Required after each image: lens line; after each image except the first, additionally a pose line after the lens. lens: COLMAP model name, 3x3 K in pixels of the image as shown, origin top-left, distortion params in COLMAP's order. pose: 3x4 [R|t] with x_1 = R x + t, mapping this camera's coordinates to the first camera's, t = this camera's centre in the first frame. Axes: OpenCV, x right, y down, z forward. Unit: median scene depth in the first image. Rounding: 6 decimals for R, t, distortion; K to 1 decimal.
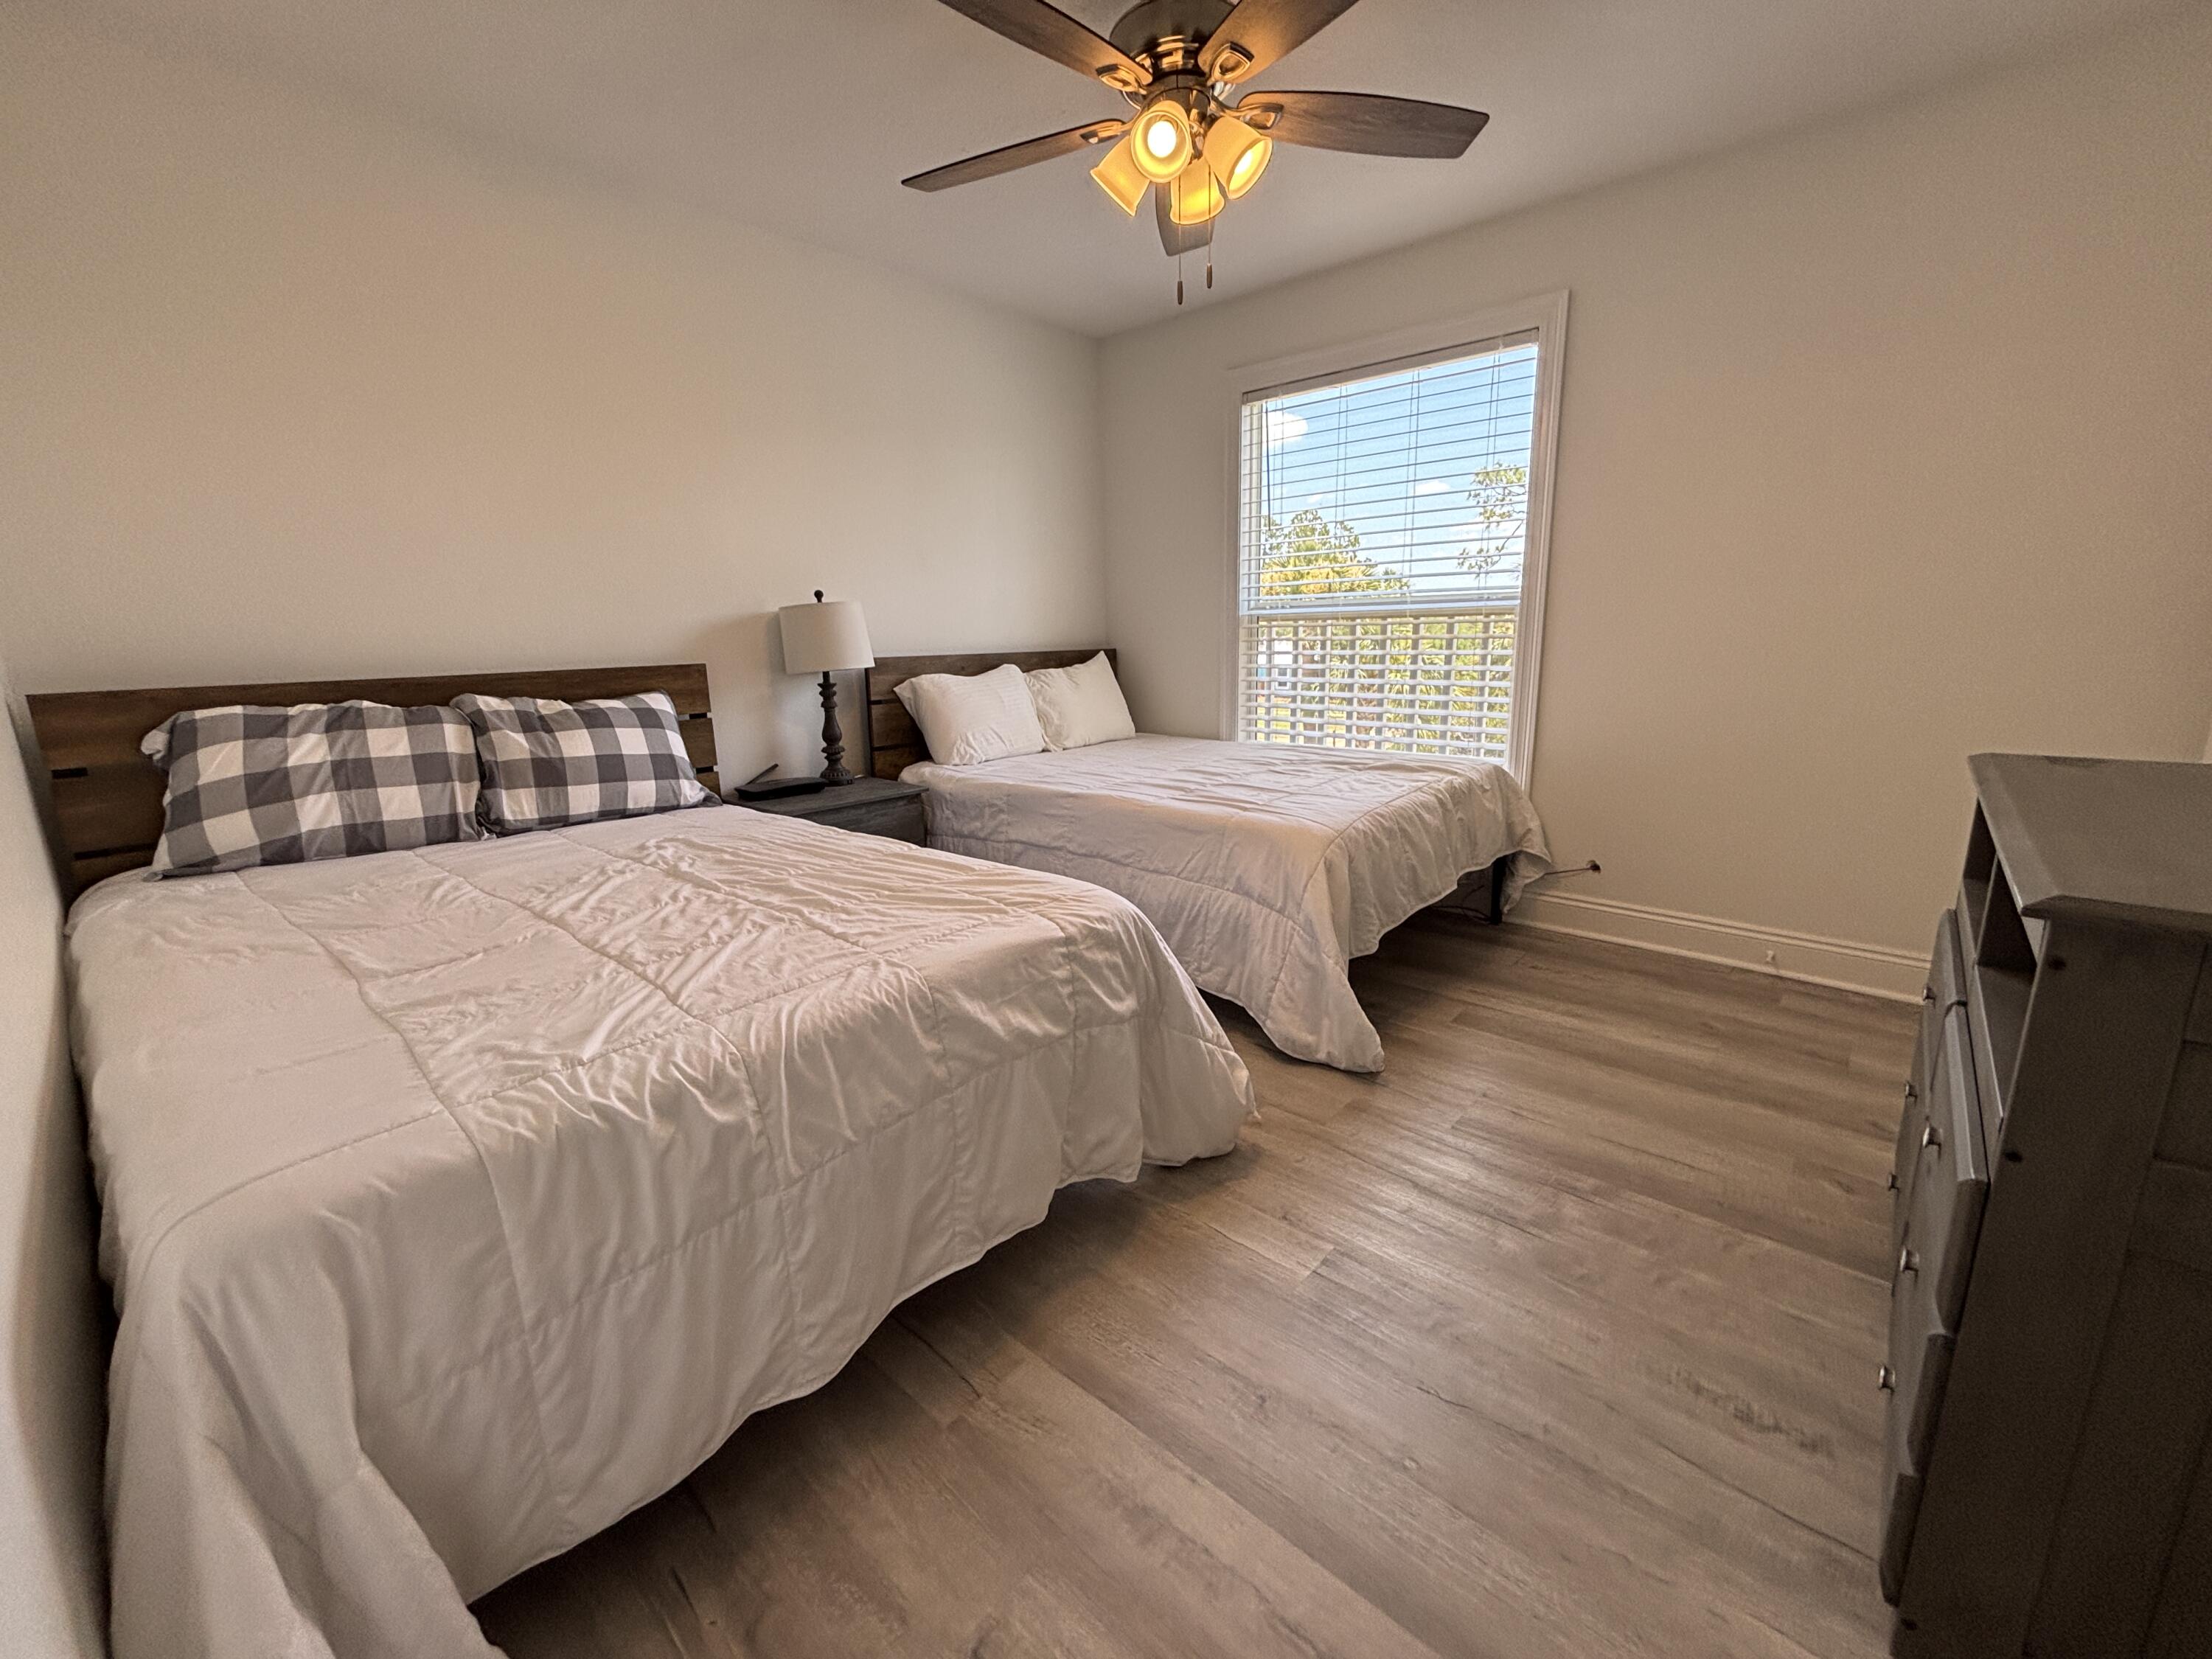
lens RADIAL K [[894.2, 0, 1101.2], [0, 894.2, 834.6], [0, 0, 1]] dist [0.000208, -0.000258]
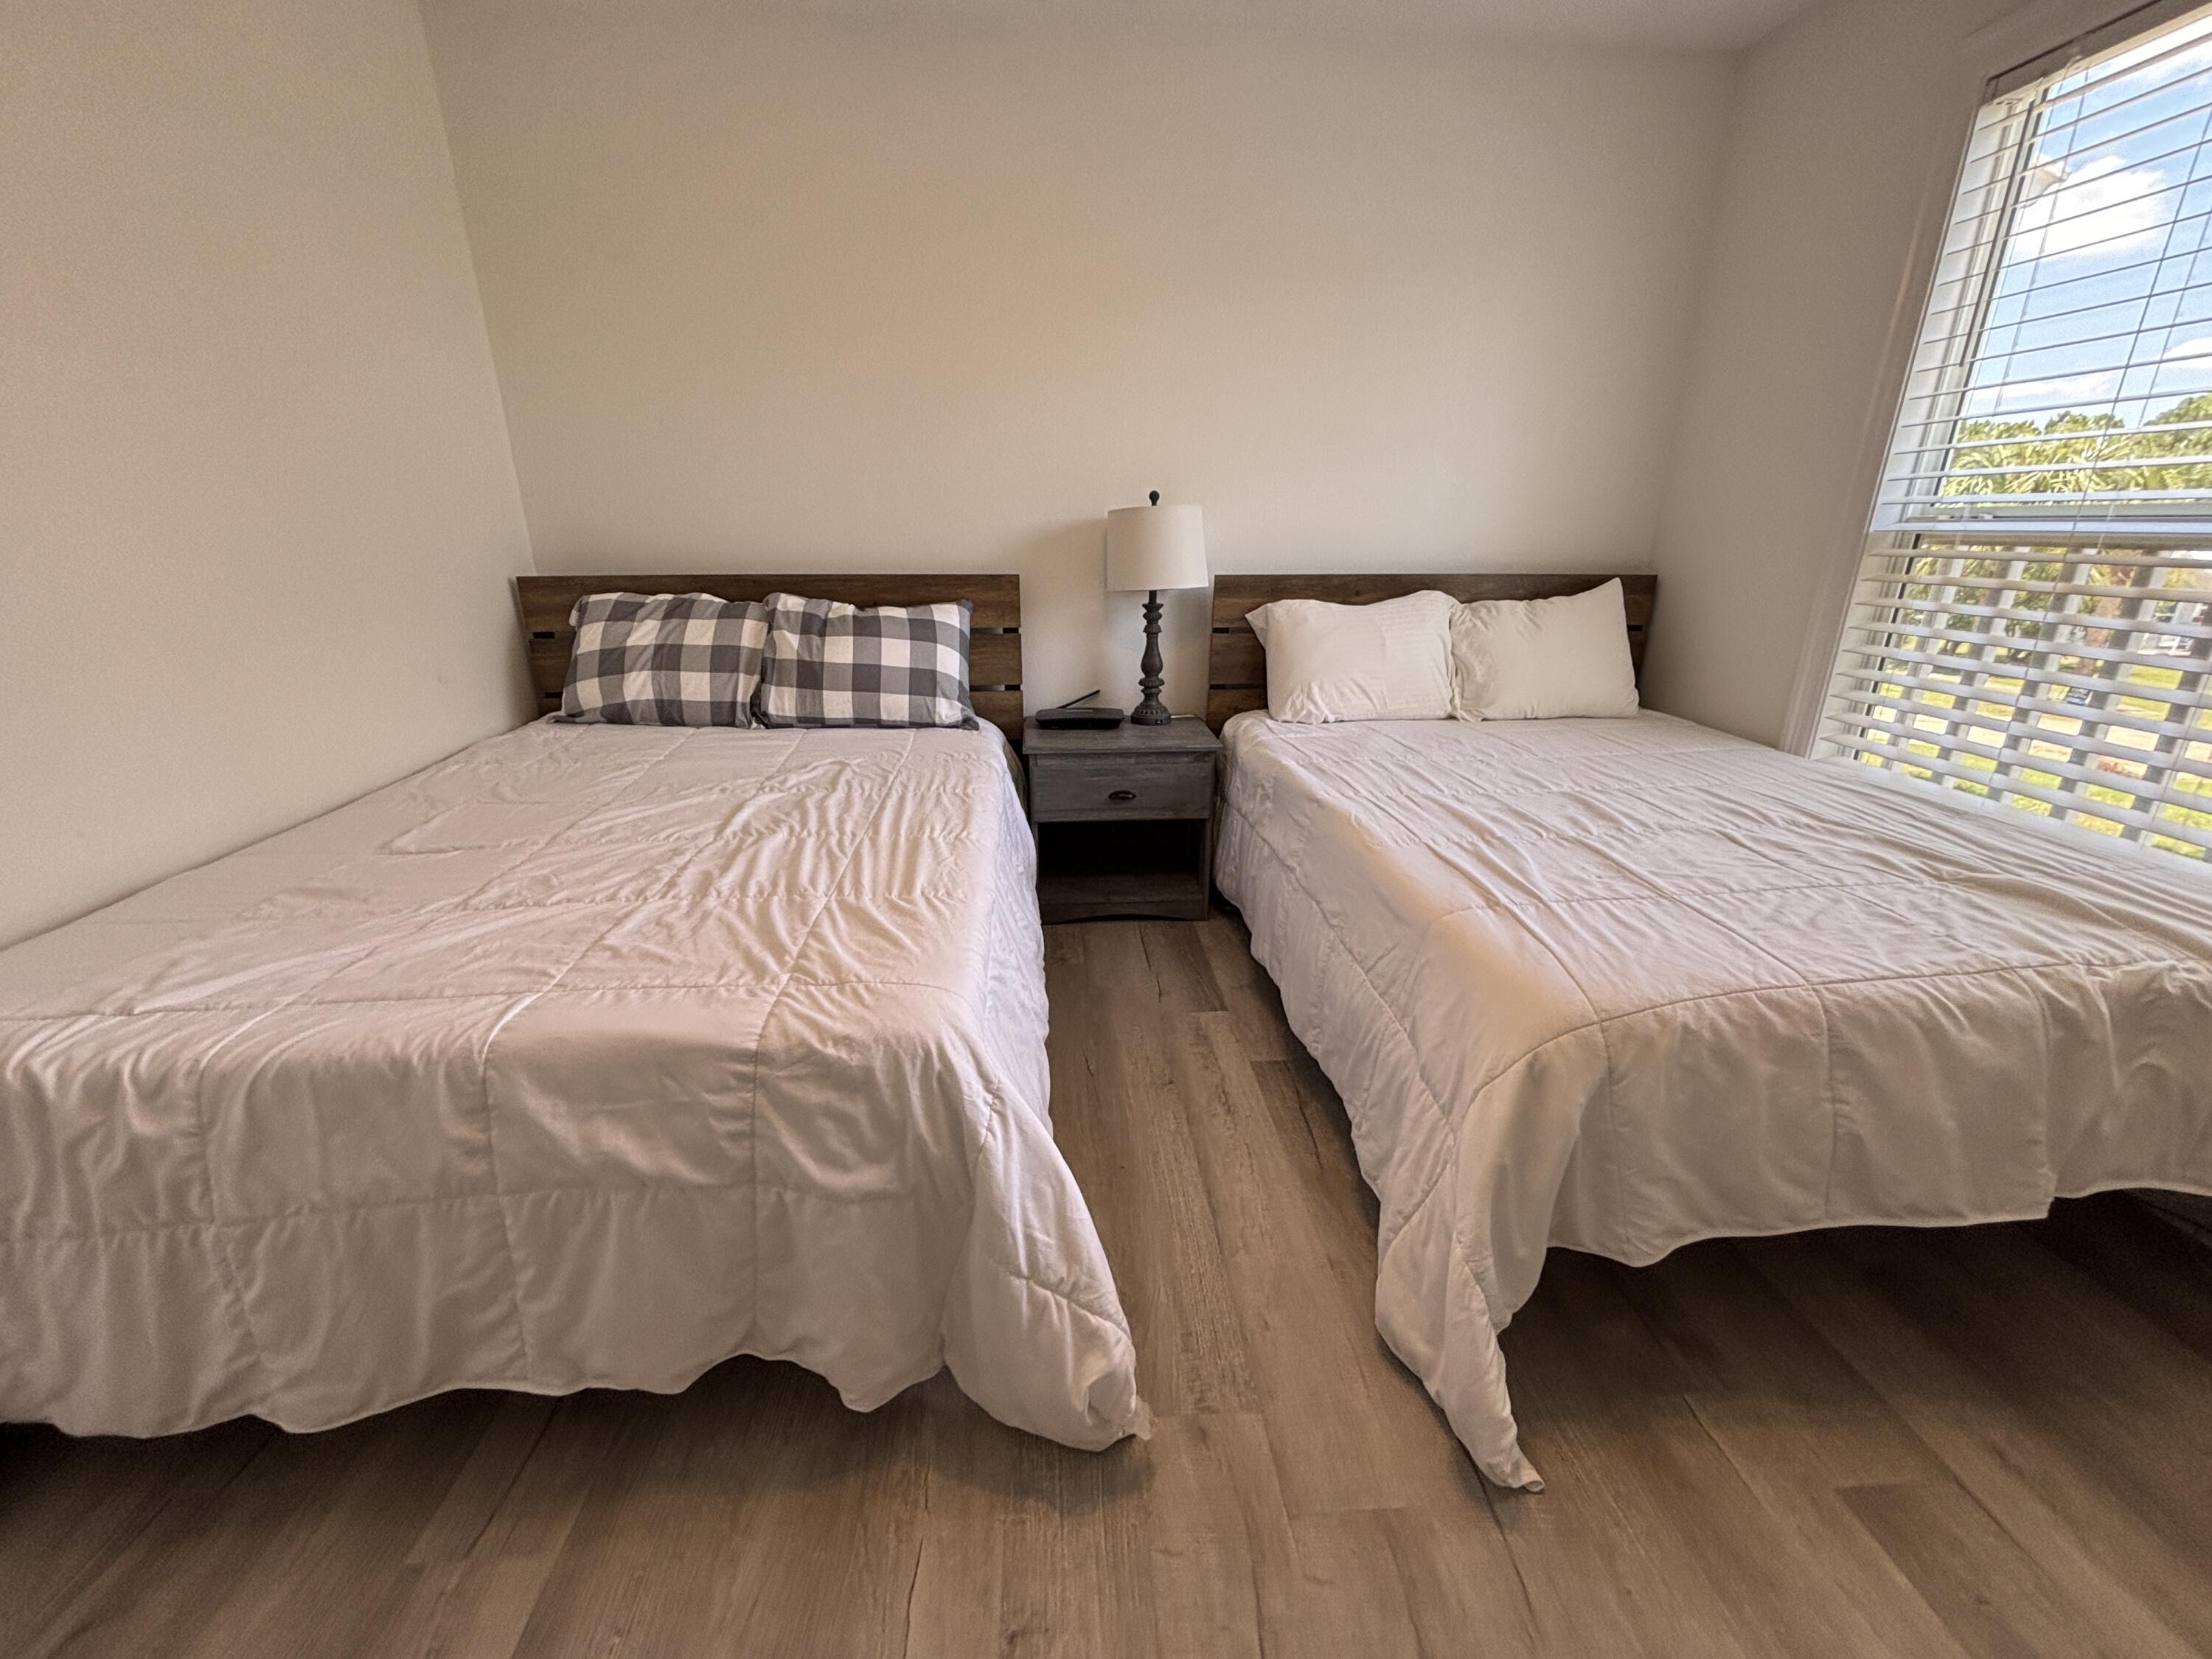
lens RADIAL K [[894.2, 0, 1101.2], [0, 894.2, 834.6], [0, 0, 1]] dist [0.000208, -0.000258]
pose [[0.718798, 0.250433, -0.648547, 0.380689], [-0.173664, 0.967972, 0.181302, -0.146893], [0.673179, -0.017691, 0.739268, 0.481216]]
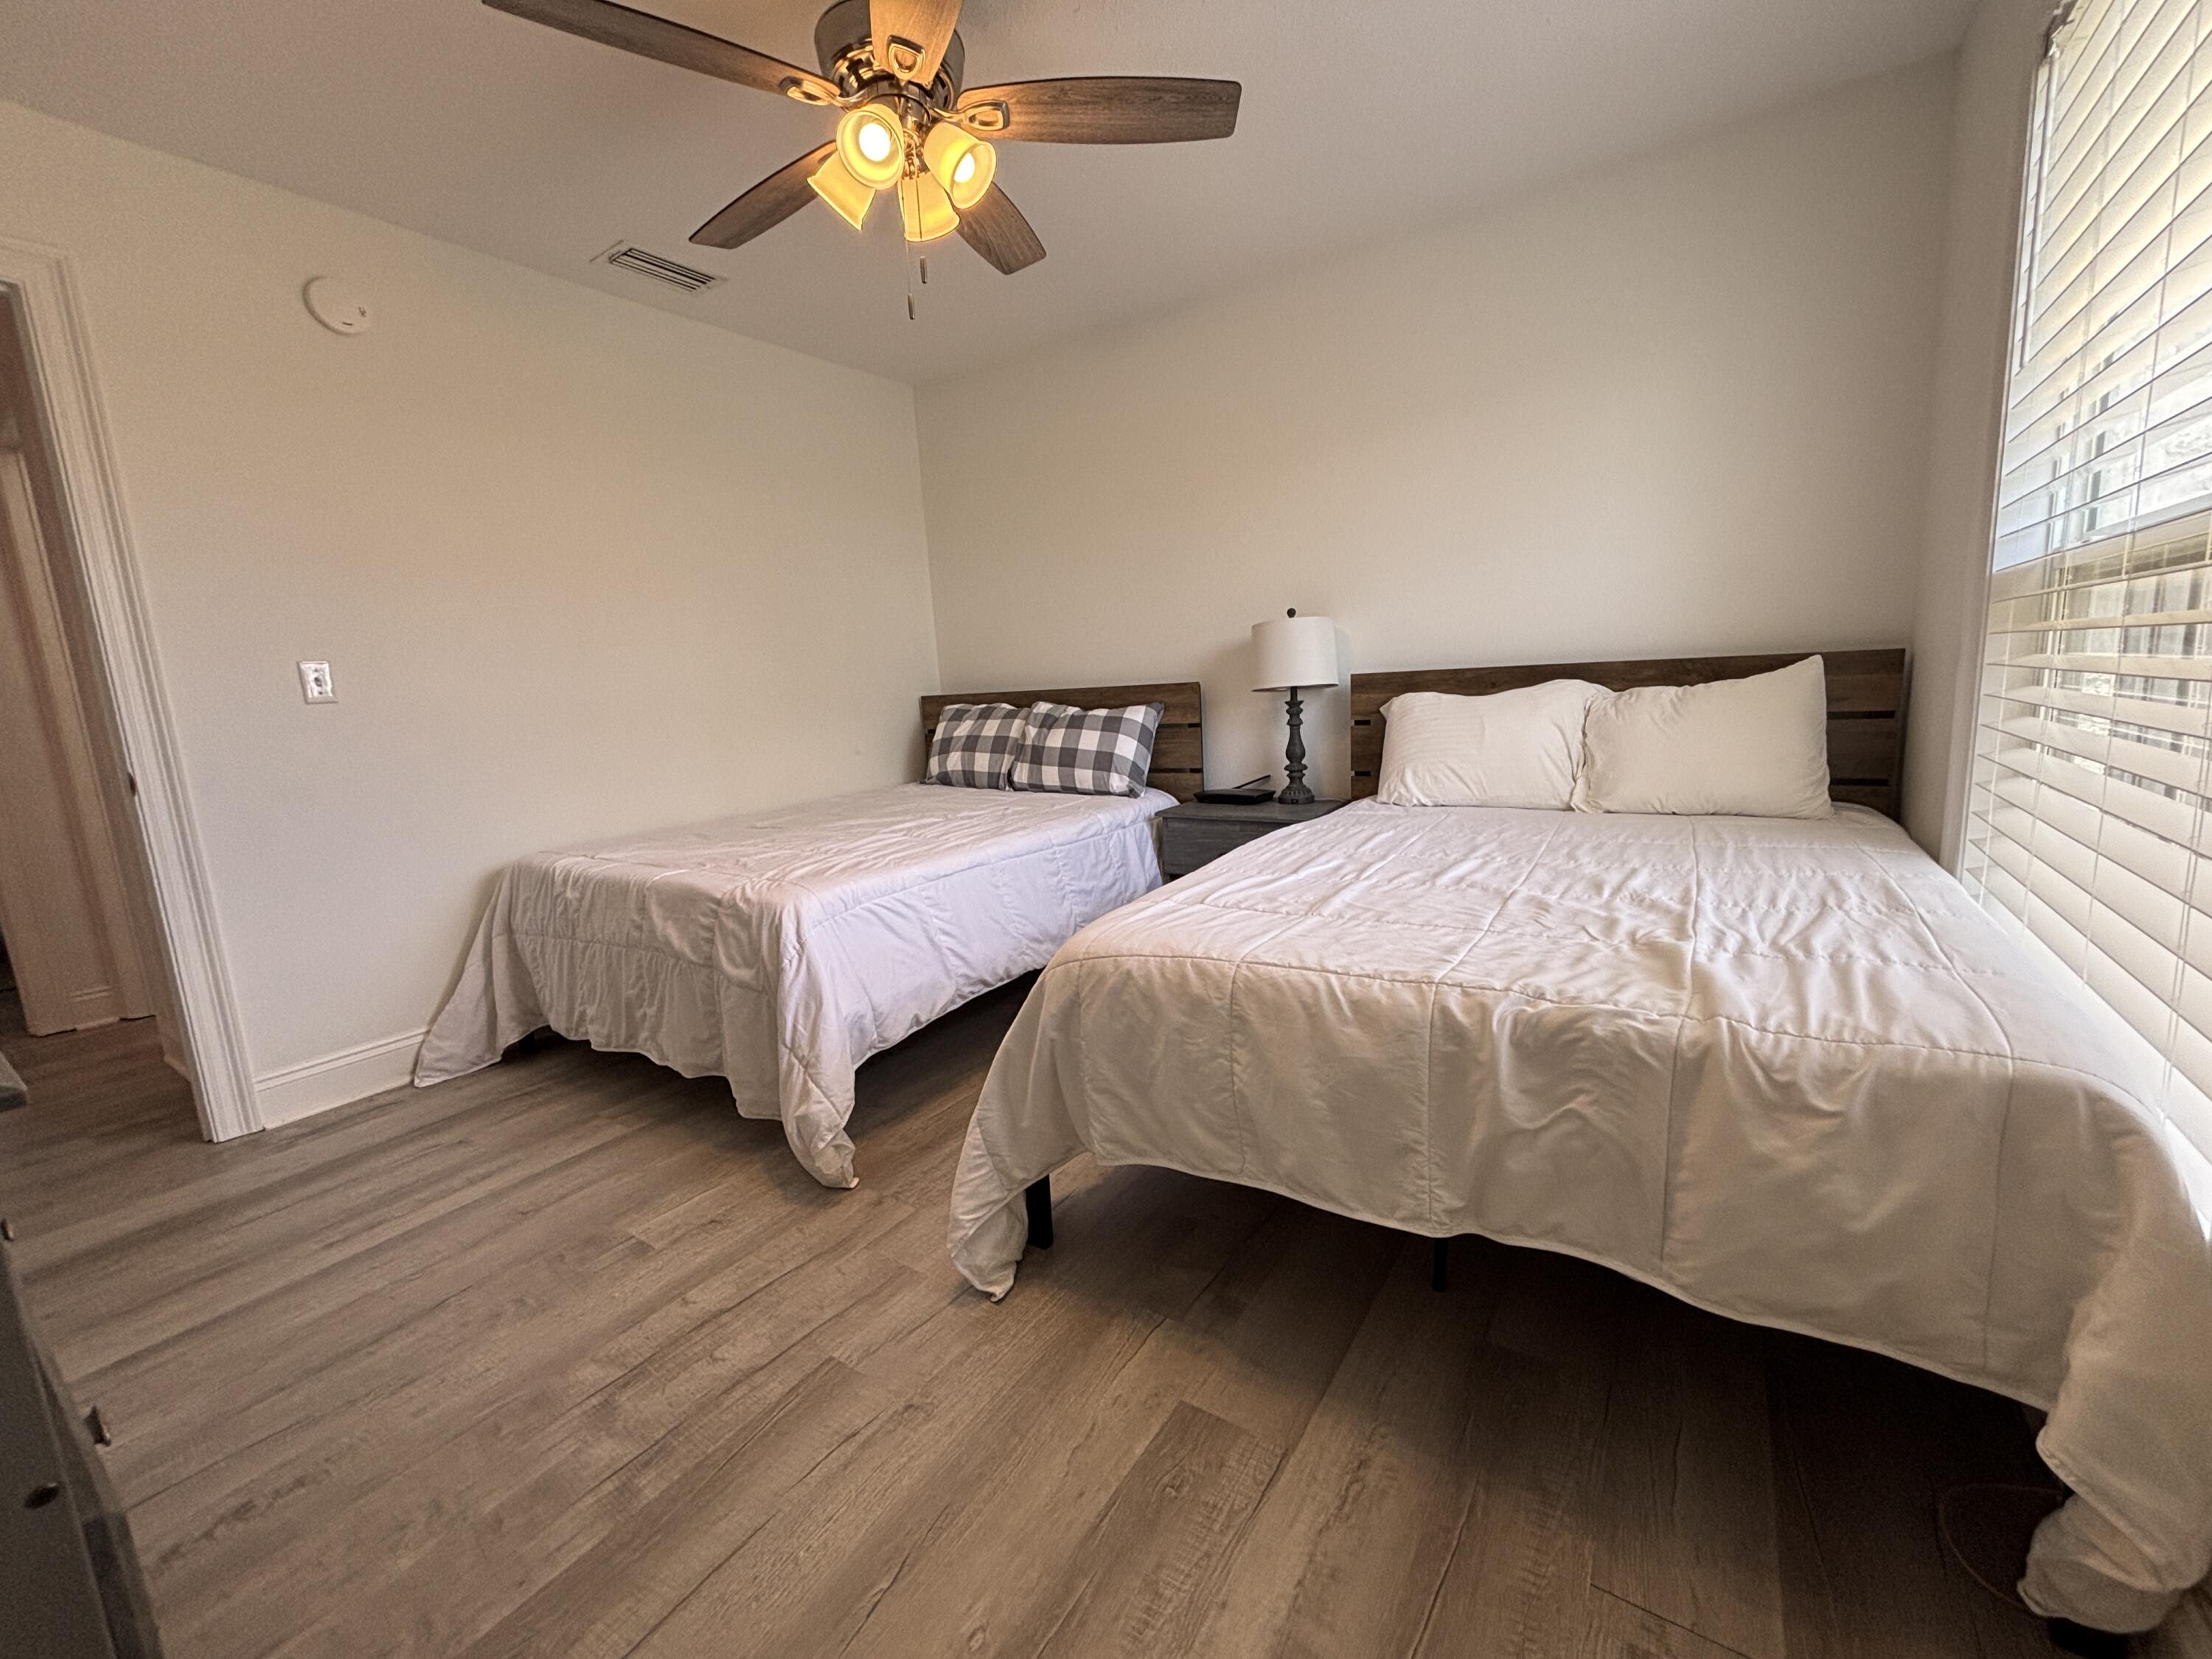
lens RADIAL K [[891.2, 0, 1100.7], [0, 891.2, 830.1], [0, 0, 1]] dist [0.000576, 0.000460]
pose [[0.134522, 0.178283, -0.974740, 0.945489], [-0.172168, 0.972925, 0.154191, -0.209450], [0.975839, 0.147077, 0.161574, 0.938812]]
